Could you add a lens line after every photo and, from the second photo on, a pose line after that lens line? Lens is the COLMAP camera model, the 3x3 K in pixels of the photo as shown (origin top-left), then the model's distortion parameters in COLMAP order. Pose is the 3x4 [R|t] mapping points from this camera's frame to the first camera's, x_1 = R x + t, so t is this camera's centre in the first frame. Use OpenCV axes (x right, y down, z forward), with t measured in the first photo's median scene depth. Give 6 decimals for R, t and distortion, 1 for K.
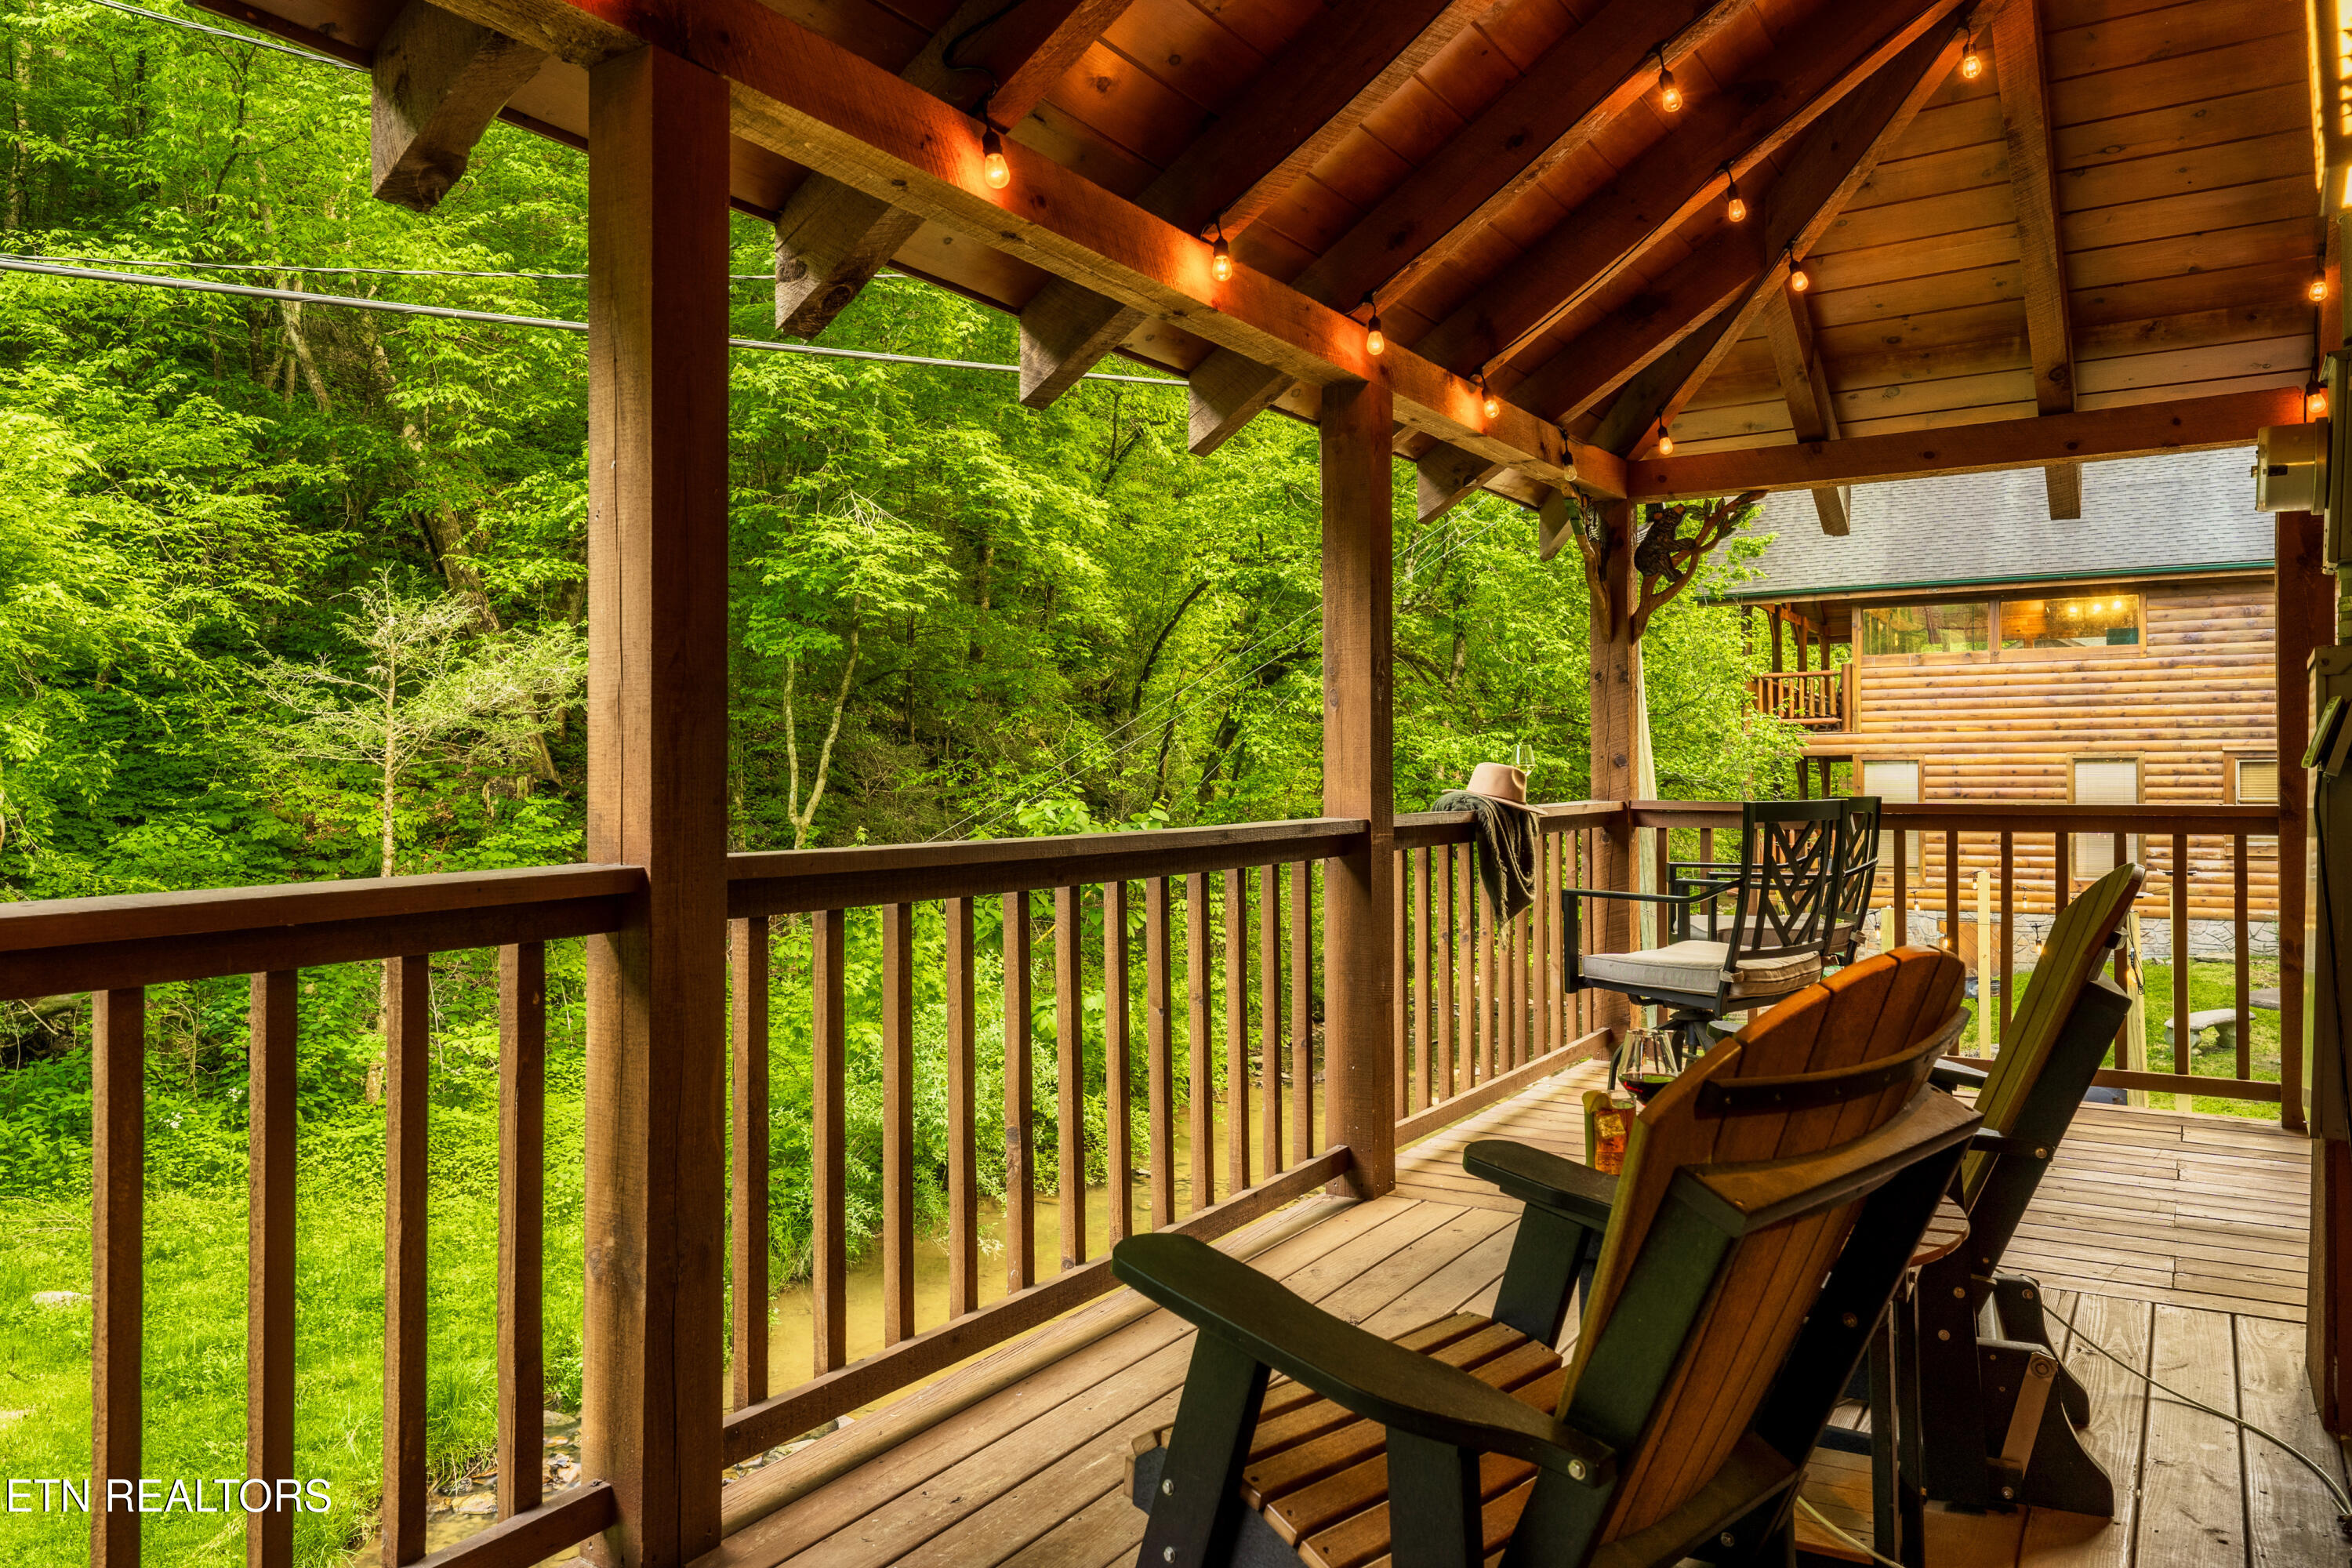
lens RADIAL K [[1585.8, 0, 1190.6], [0, 1585.8, 785.7], [0, 0, 1]] dist [-0.001685, -0.001225]
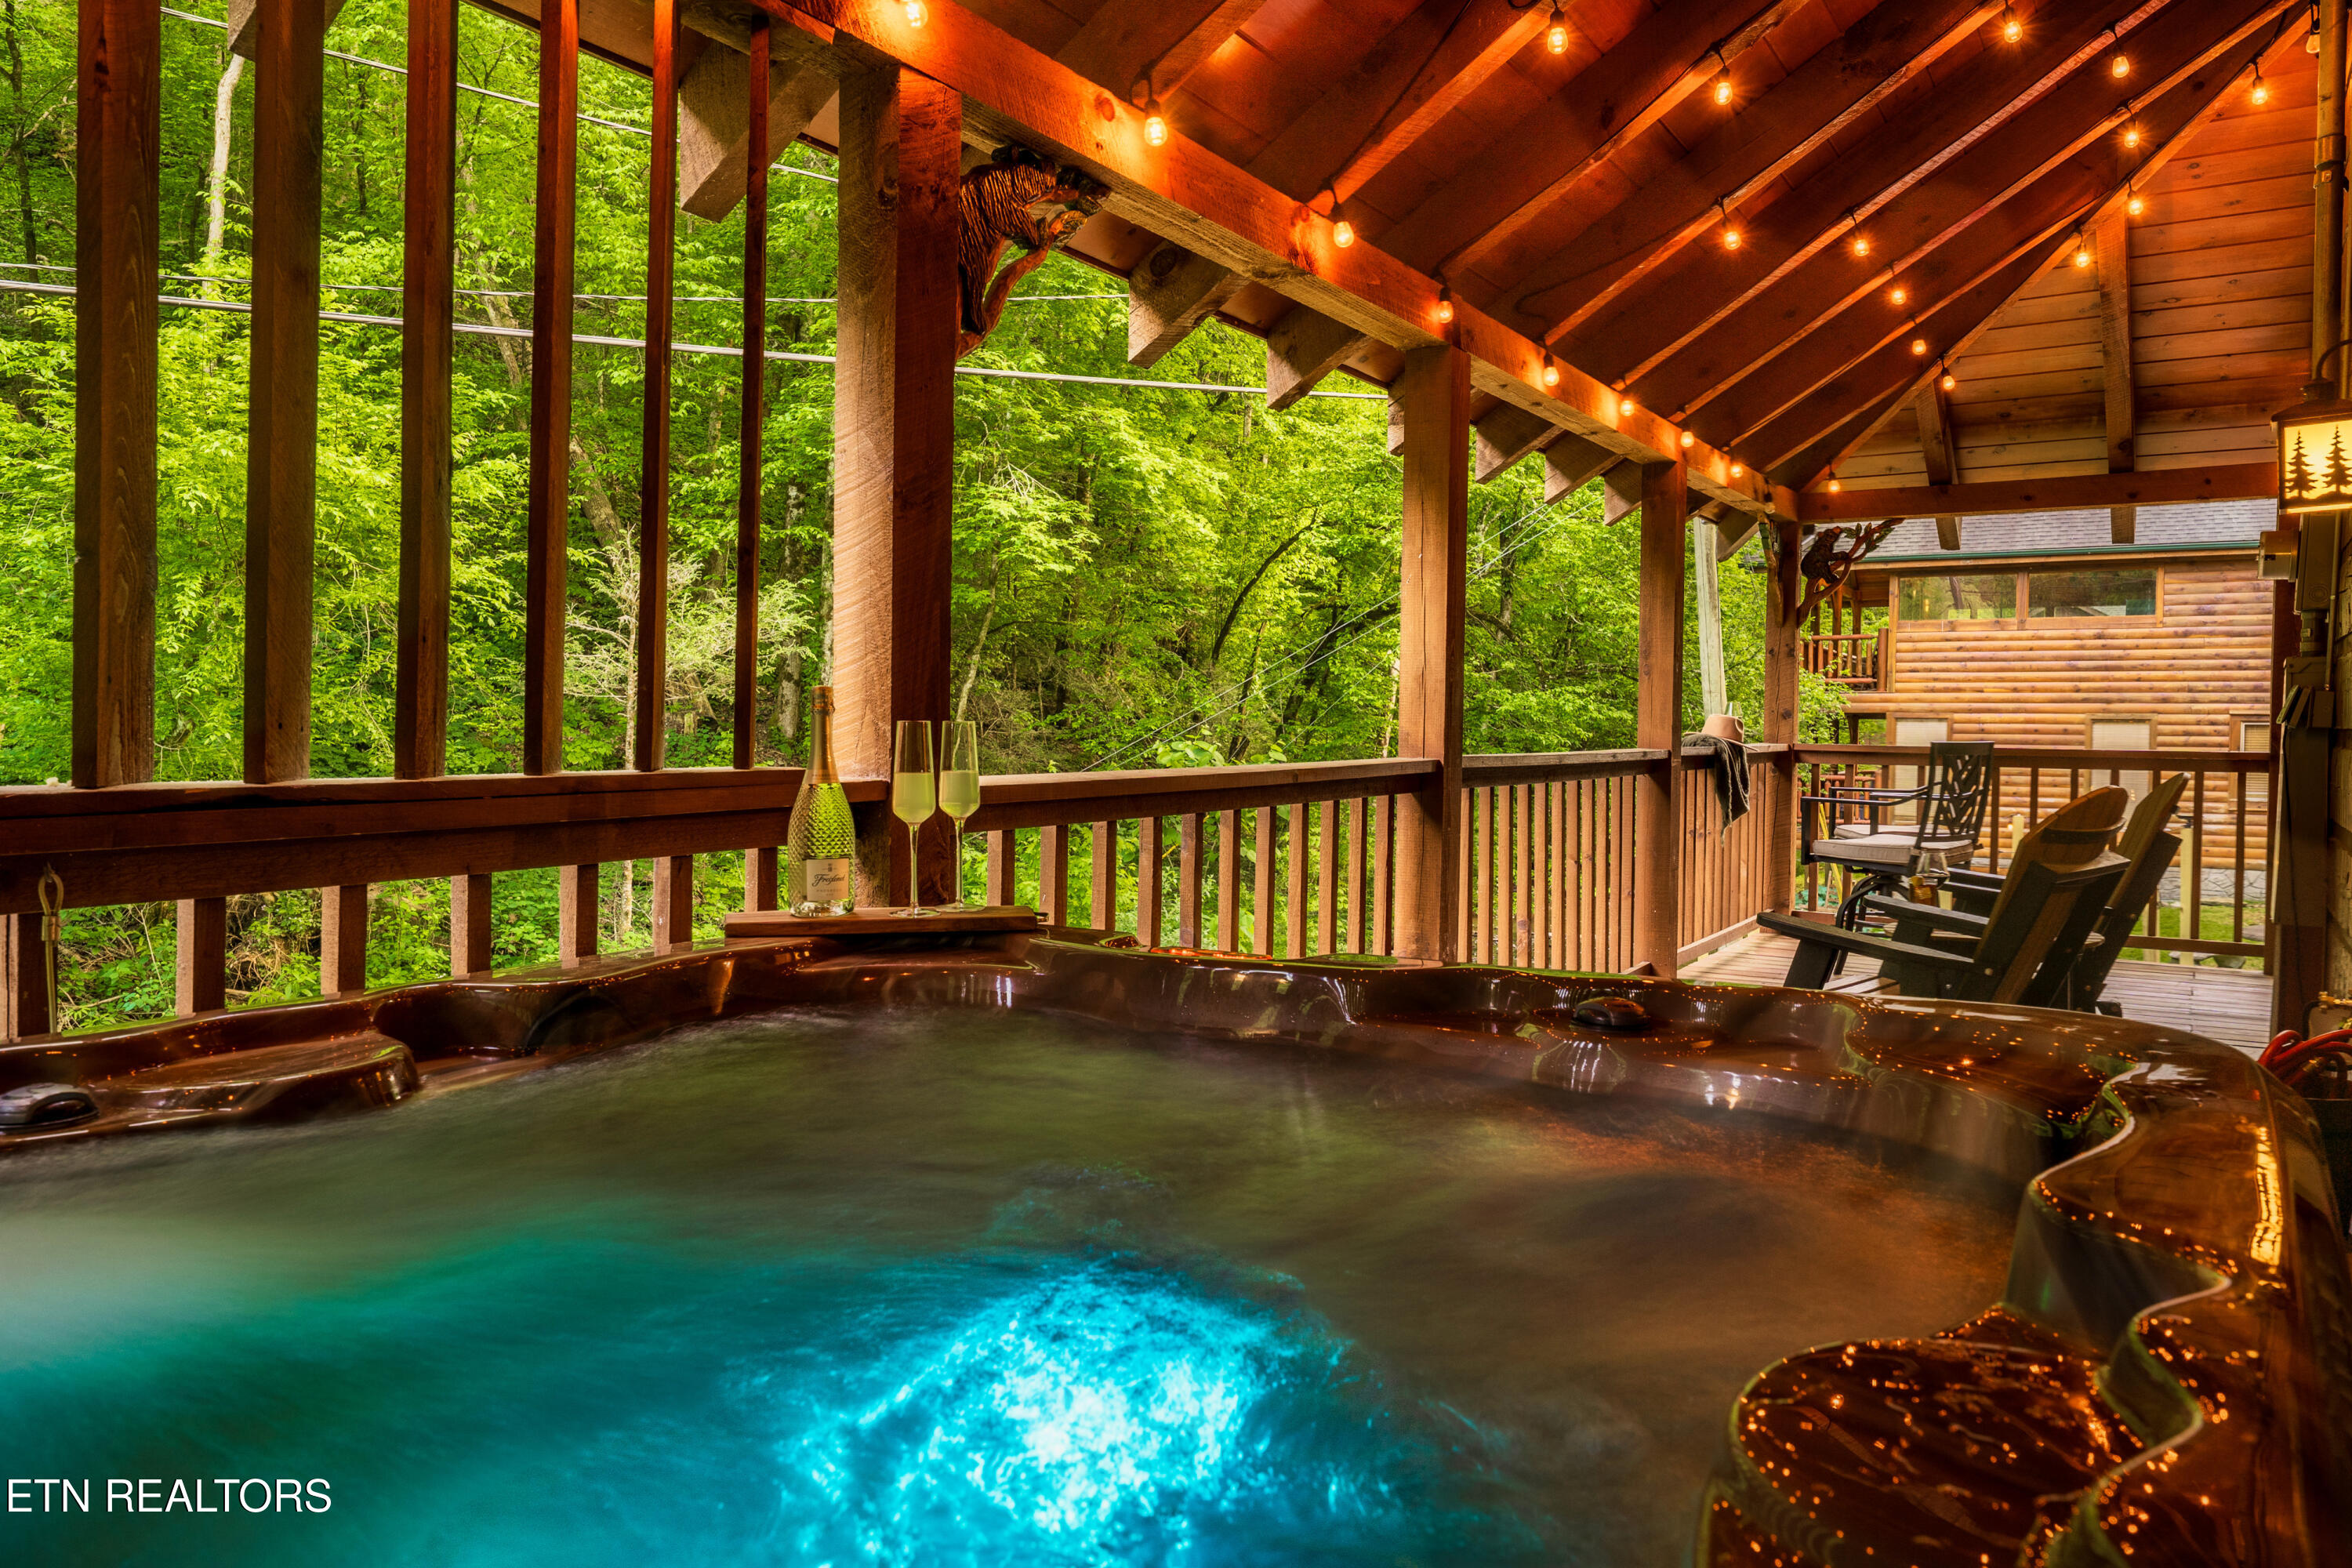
lens RADIAL K [[1584.4, 0, 1176.0], [0, 1584.4, 784.0], [0, 0, 1]] dist [-0.001397, -0.001512]
pose [[0.999840, 0.015801, -0.008443, -0.076811], [-0.015520, 0.999358, 0.032290, 0.002695], [0.008948, -0.032154, 0.999443, -0.116900]]
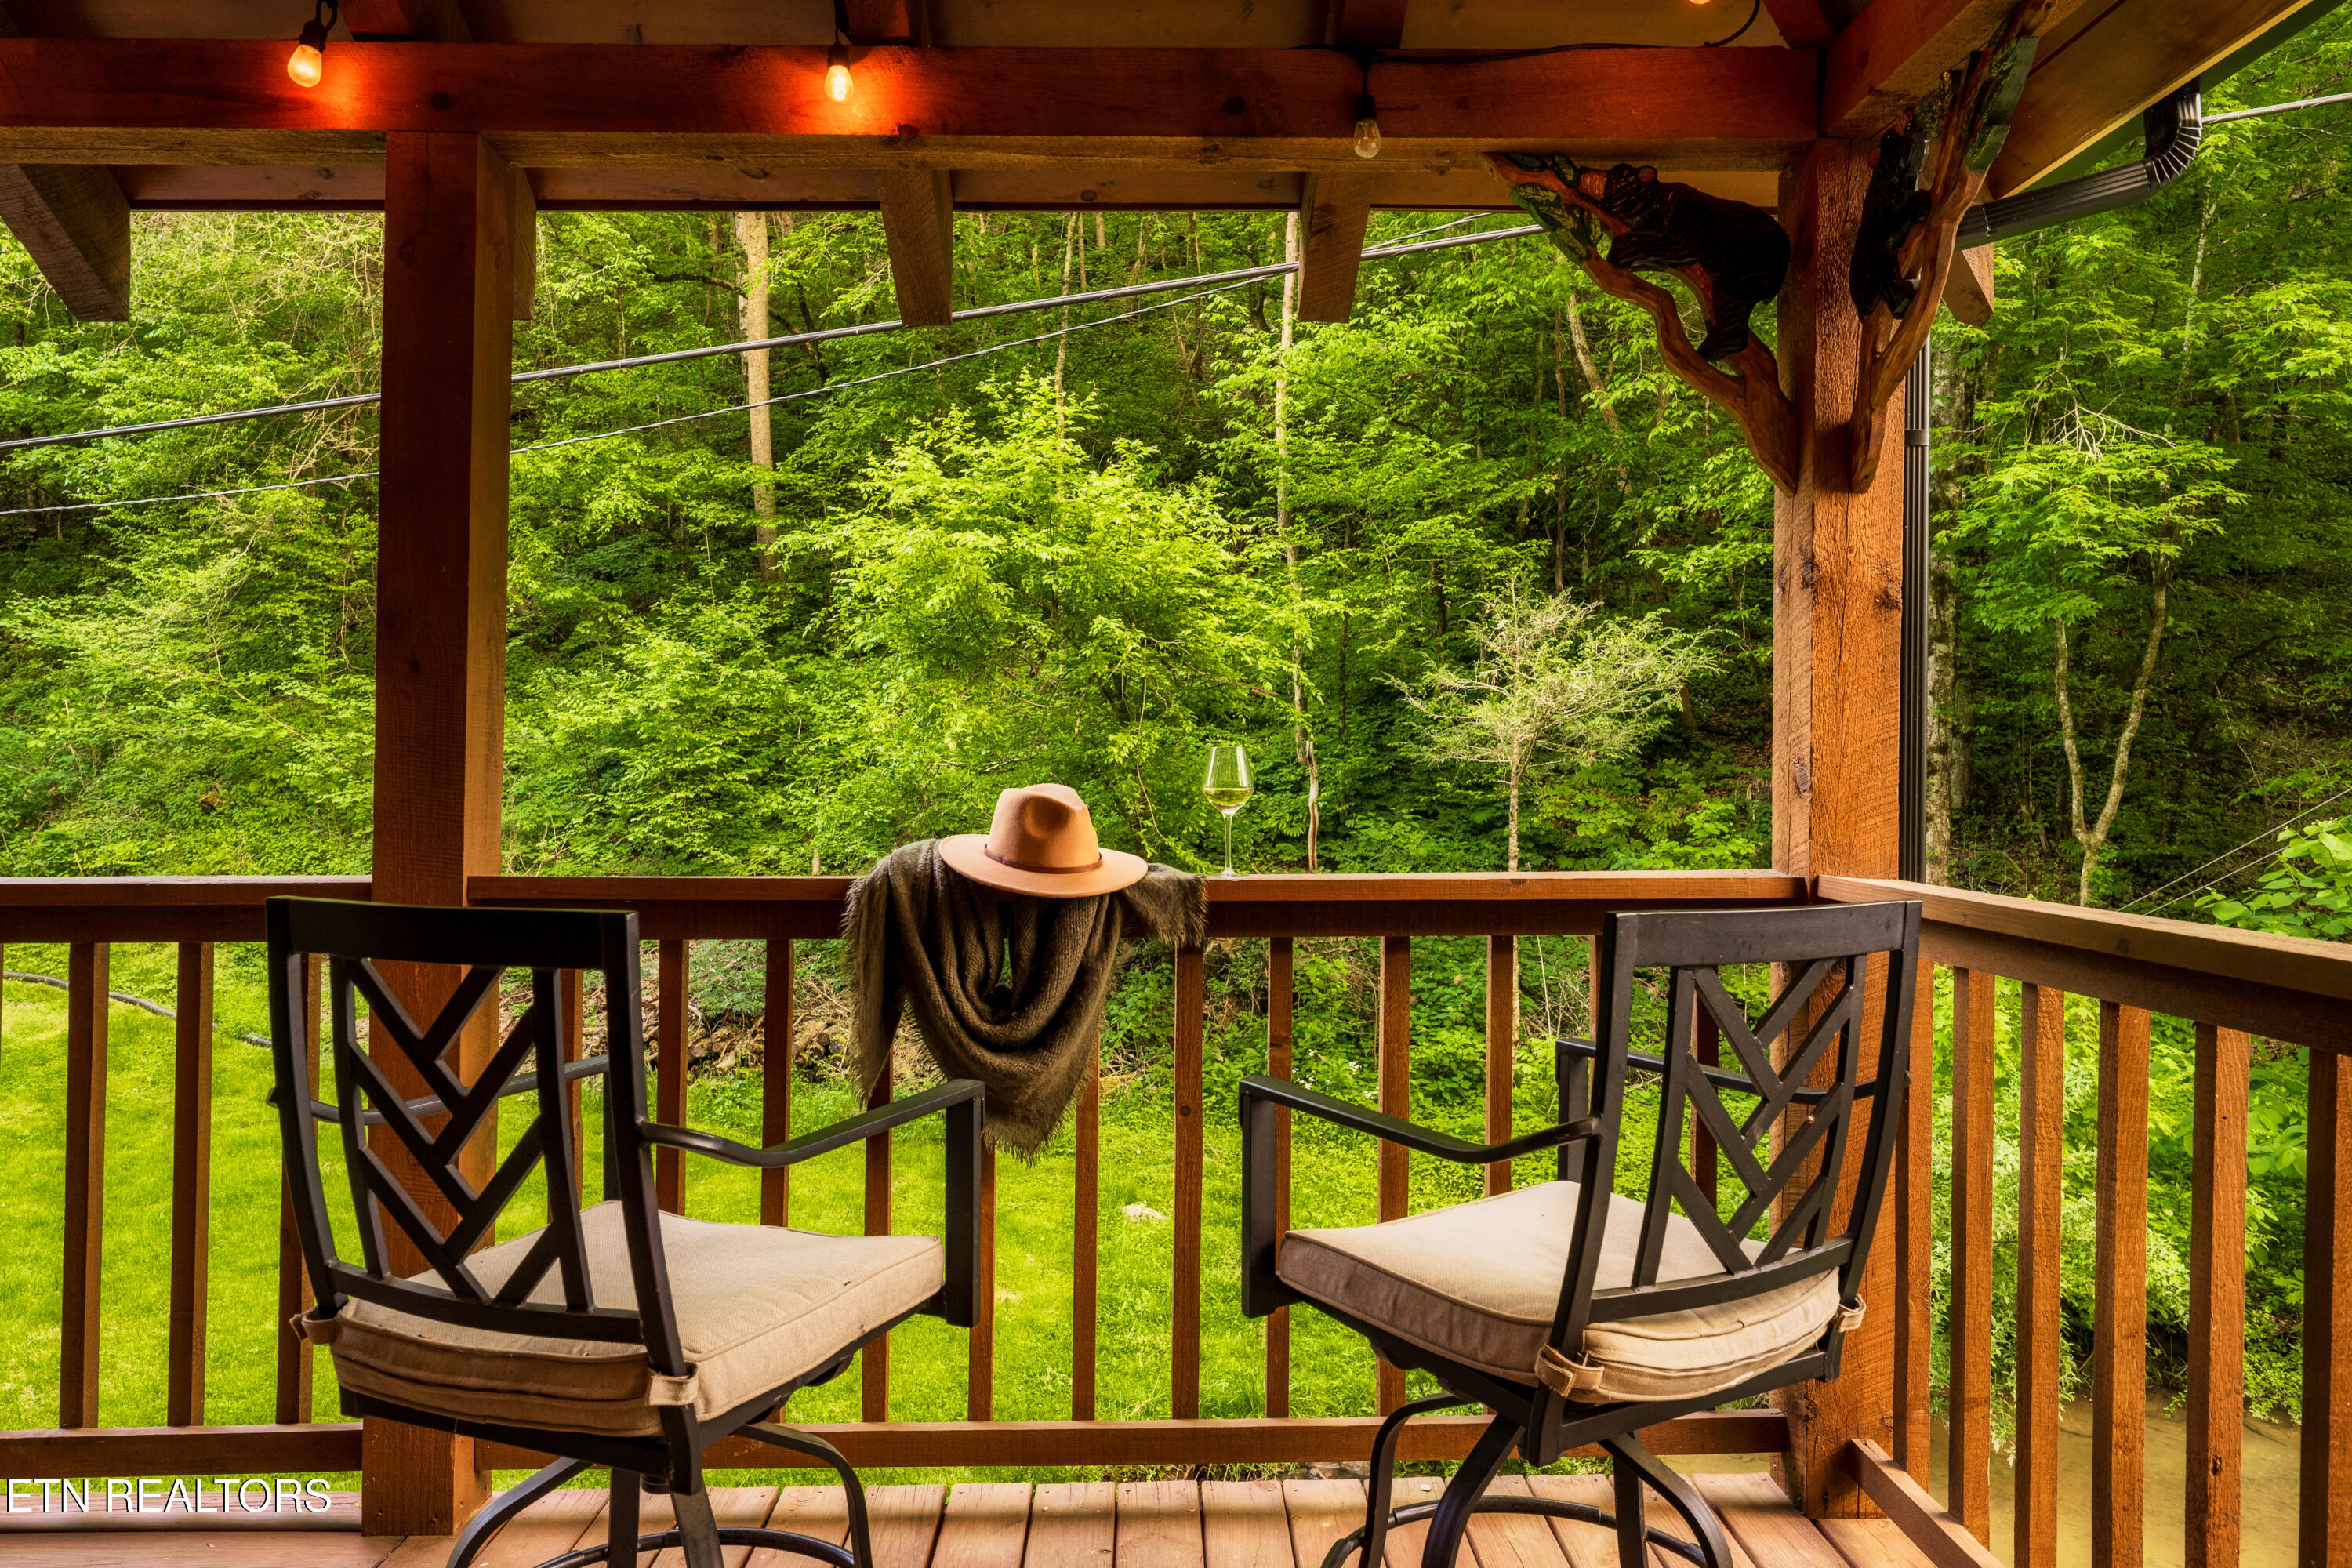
lens RADIAL K [[1584.4, 0, 1176.0], [0, 1584.4, 784.0], [0, 0, 1]] dist [-0.001397, -0.001512]
pose [[0.549370, 0.009094, -0.835530, 0.172187], [-0.009908, 0.999941, 0.004369, -0.003500], [0.835520, 0.005878, 0.549428, 0.208076]]
